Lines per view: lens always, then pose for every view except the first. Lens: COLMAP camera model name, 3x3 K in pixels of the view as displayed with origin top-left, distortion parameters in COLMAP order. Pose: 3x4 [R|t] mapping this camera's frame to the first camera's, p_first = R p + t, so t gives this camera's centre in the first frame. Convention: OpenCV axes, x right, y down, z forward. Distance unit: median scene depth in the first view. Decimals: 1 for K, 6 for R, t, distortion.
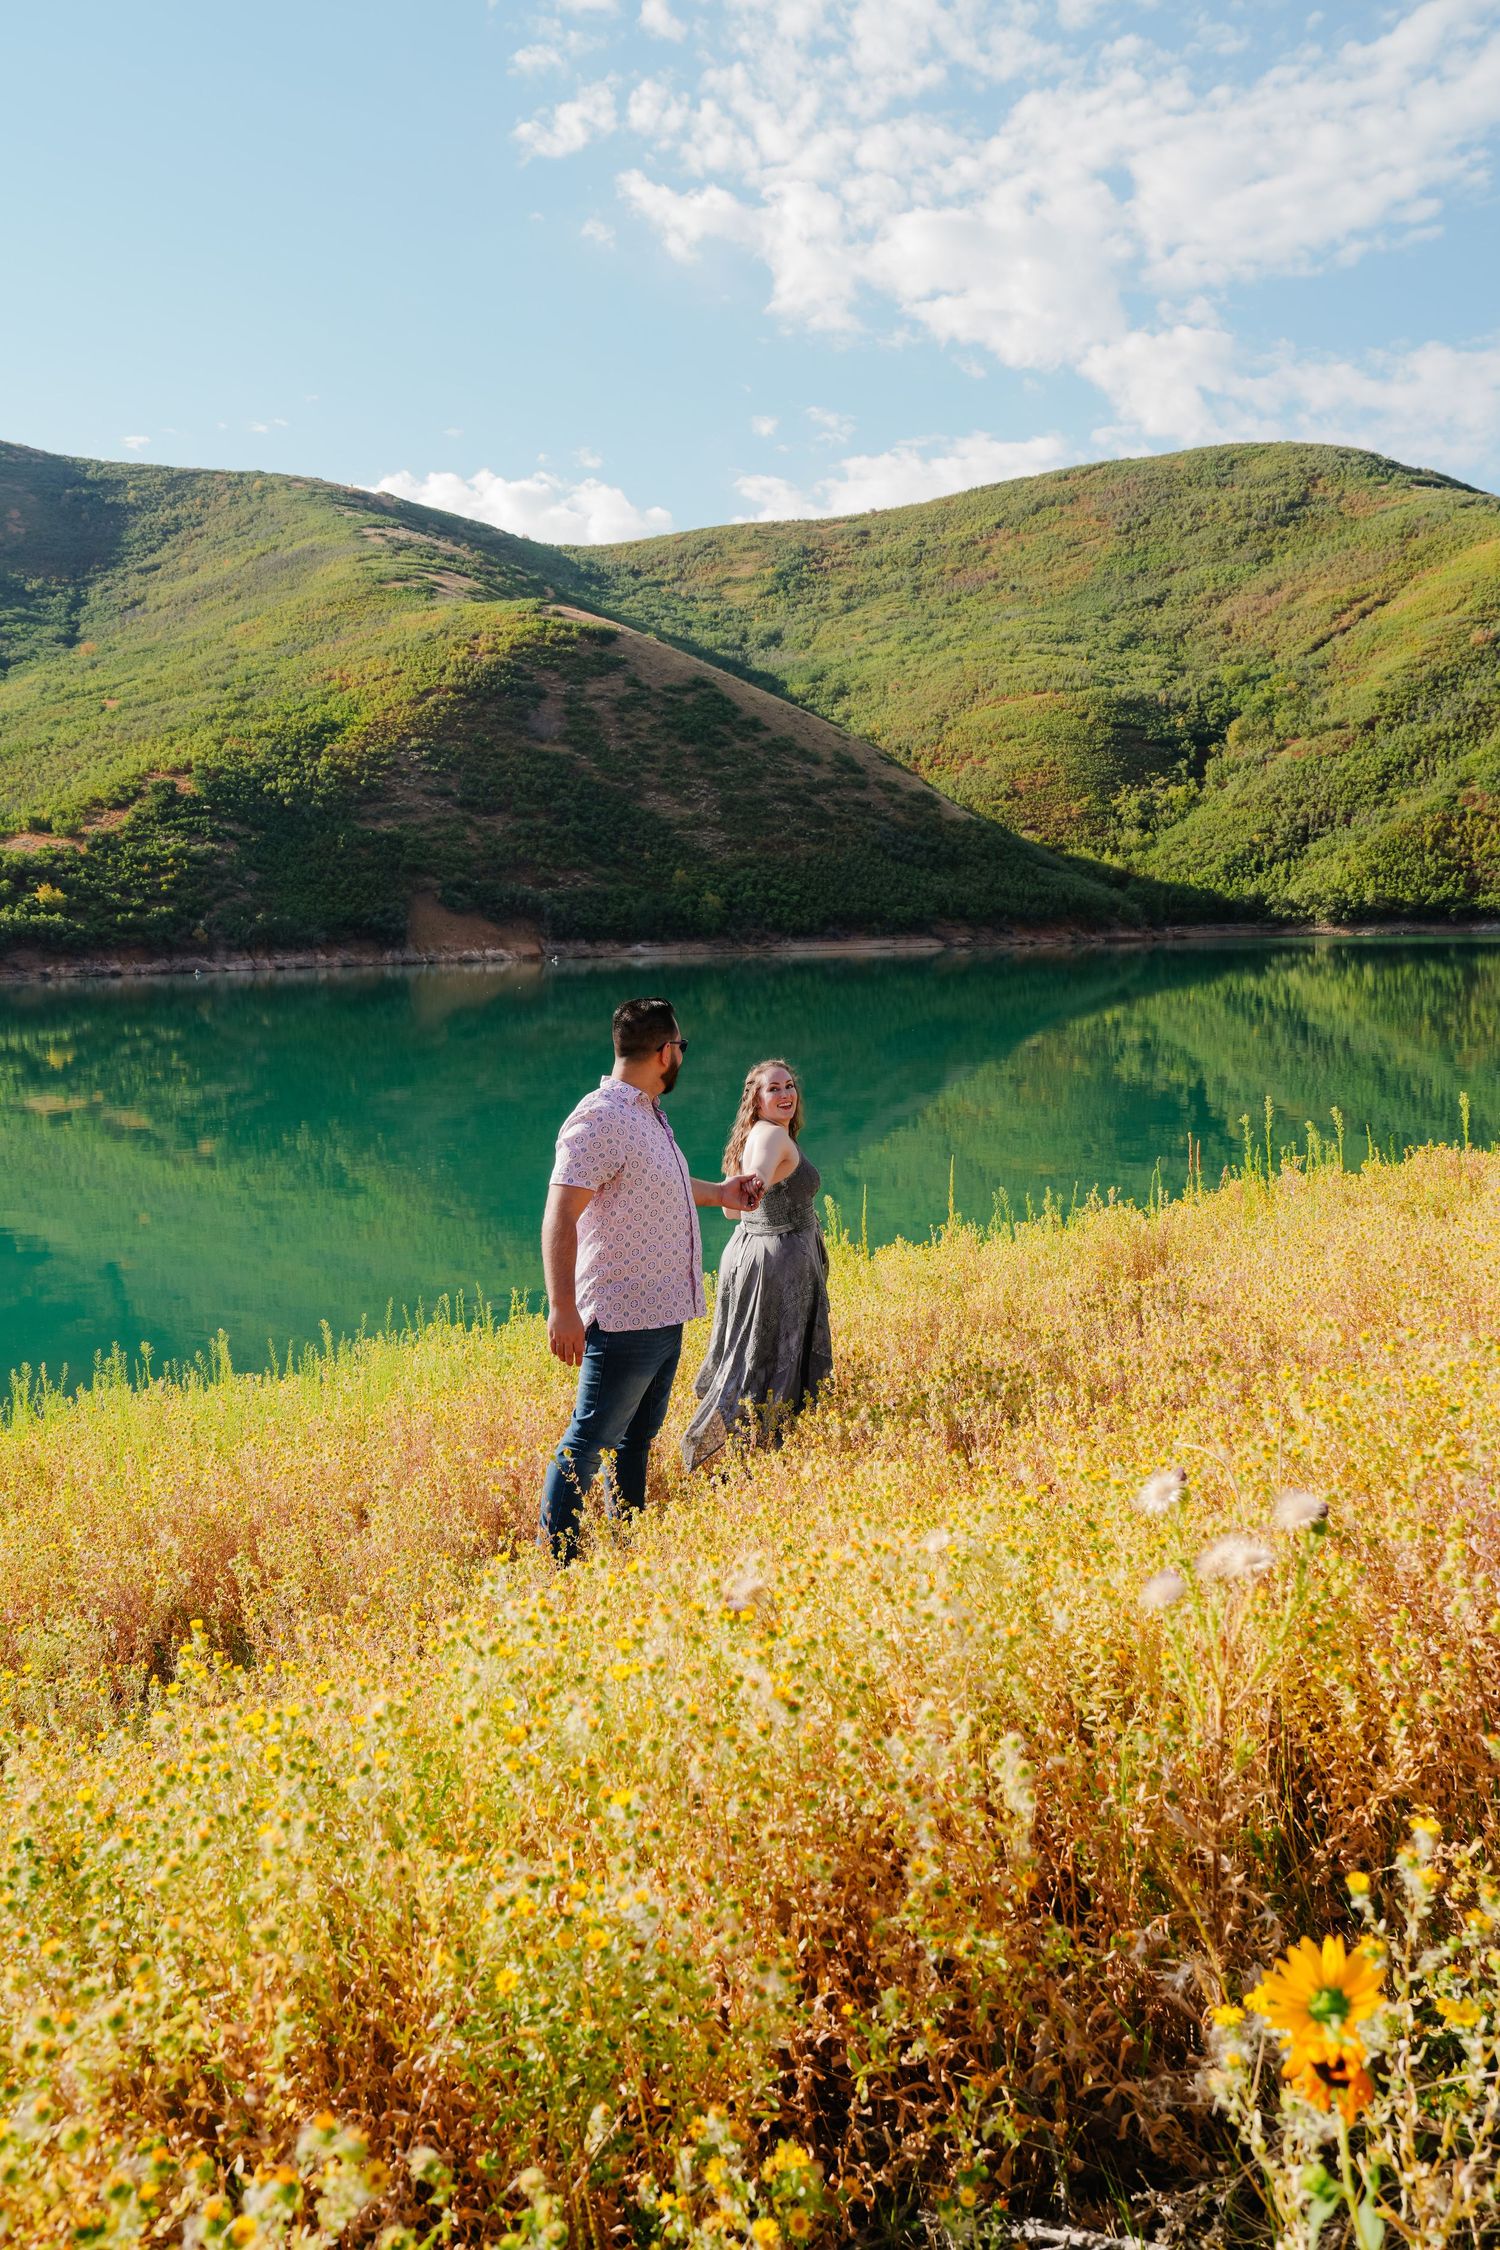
lens RADIAL K [[1832.3, 0, 750.6], [0, 1832.3, 1120.6], [0, 0, 1]] dist [-0.049571, 0.010336]
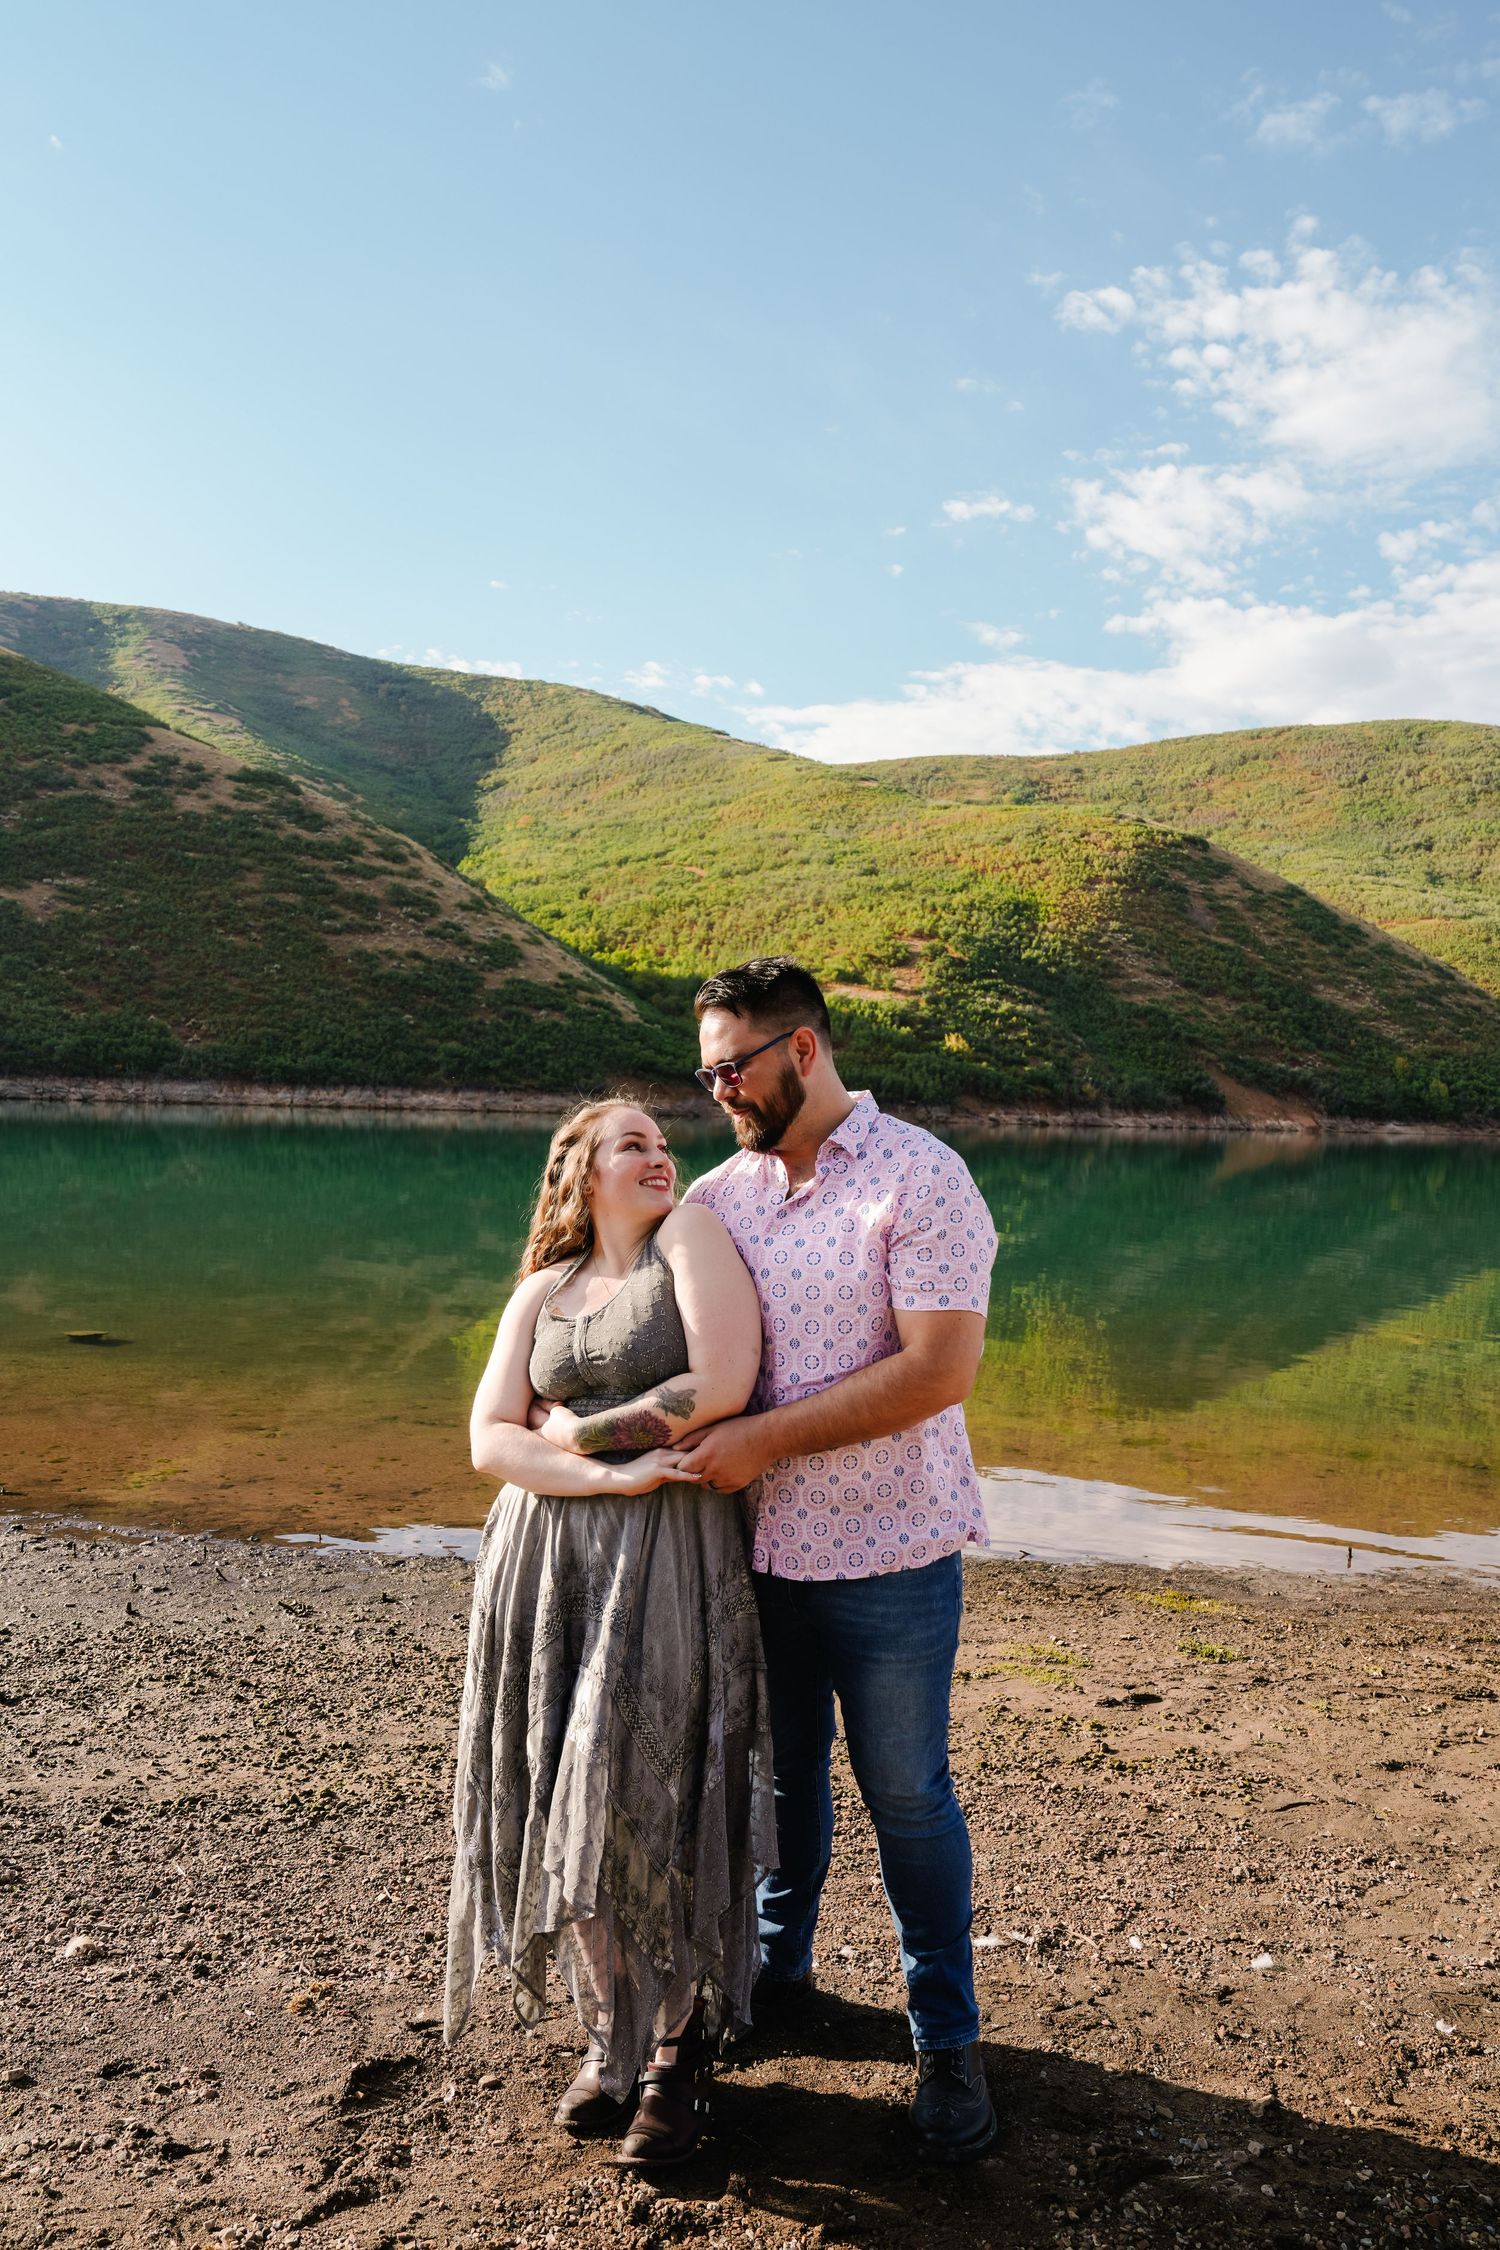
lens RADIAL K [[1575.2, 0, 766.0], [0, 1575.2, 1121.4], [0, 0, 1]] dist [-0.086539, 0.041594]
pose [[0.997581, 0.059240, 0.036359, -0.424584], [-0.055782, 0.994406, -0.089691, 0.006499], [-0.041468, 0.087446, 0.995306, 0.081011]]
